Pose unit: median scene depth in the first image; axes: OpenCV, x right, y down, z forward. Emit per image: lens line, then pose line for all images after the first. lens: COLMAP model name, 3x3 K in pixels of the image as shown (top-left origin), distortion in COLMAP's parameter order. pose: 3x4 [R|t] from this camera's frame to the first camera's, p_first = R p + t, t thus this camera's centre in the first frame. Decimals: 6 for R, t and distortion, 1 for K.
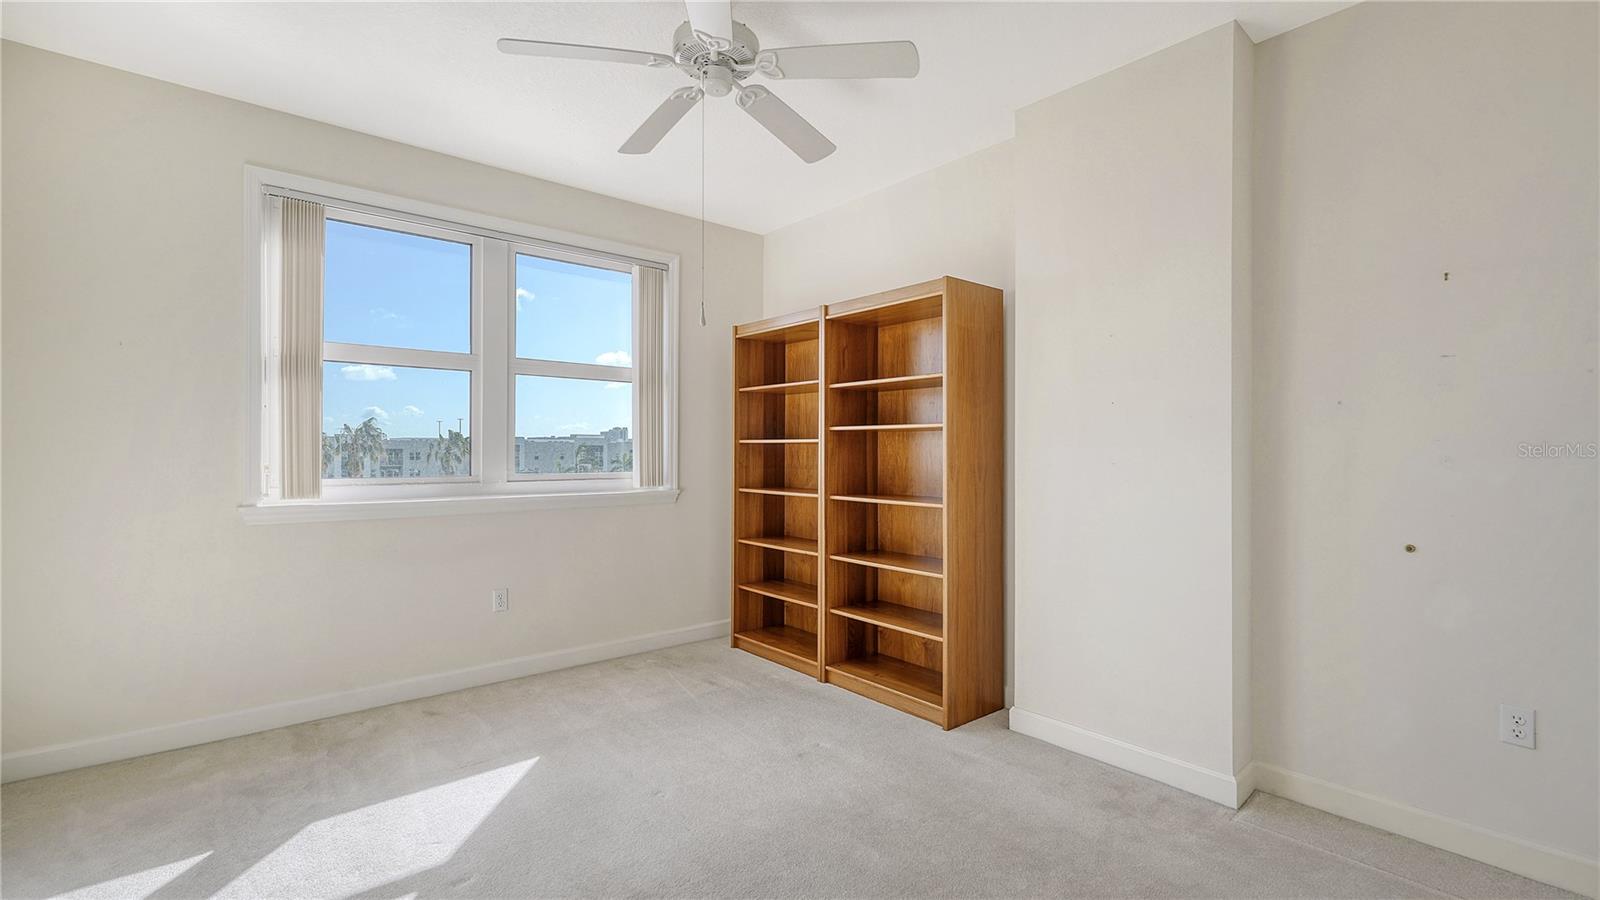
lens RADIAL K [[694.7, 0, 800.0], [0, 694.7, 450.0], [0, 0, 1]] dist [0.000229, 0.000024]
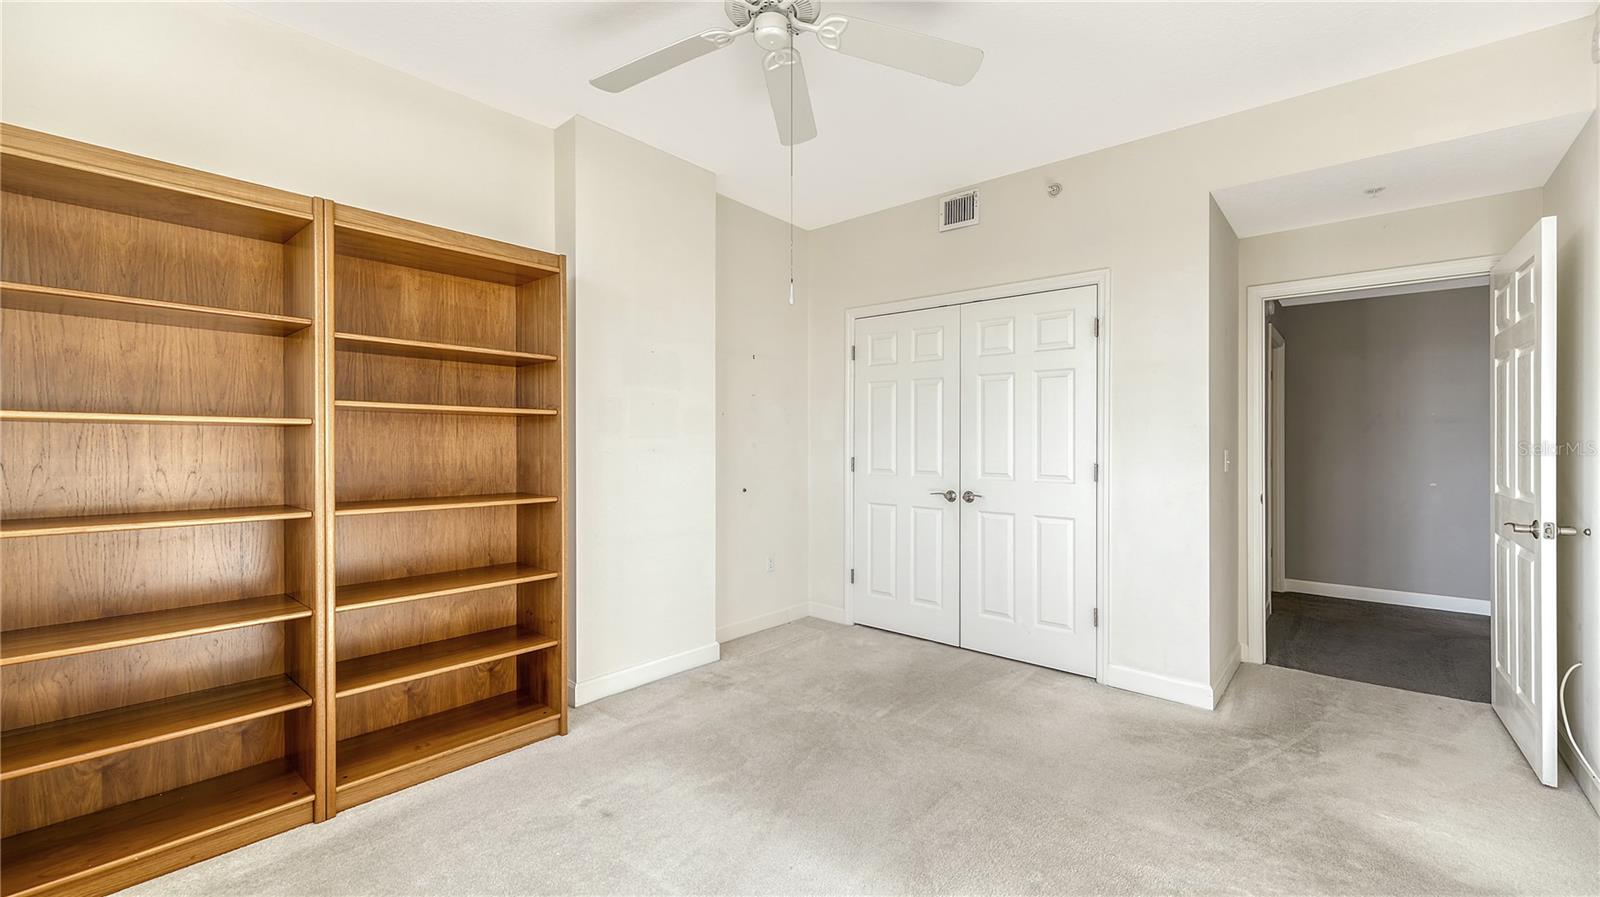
lens RADIAL K [[652.3, 0, 800.0], [0, 652.3, 448.5], [0, 0, 1]] dist [-0.000102, -0.000023]
pose [[-0.150929, -0.010064, 0.988493, -0.658970], [-0.002979, 0.999948, 0.009726, 0.002988], [-0.988540, -0.001477, -0.150951, 0.753638]]
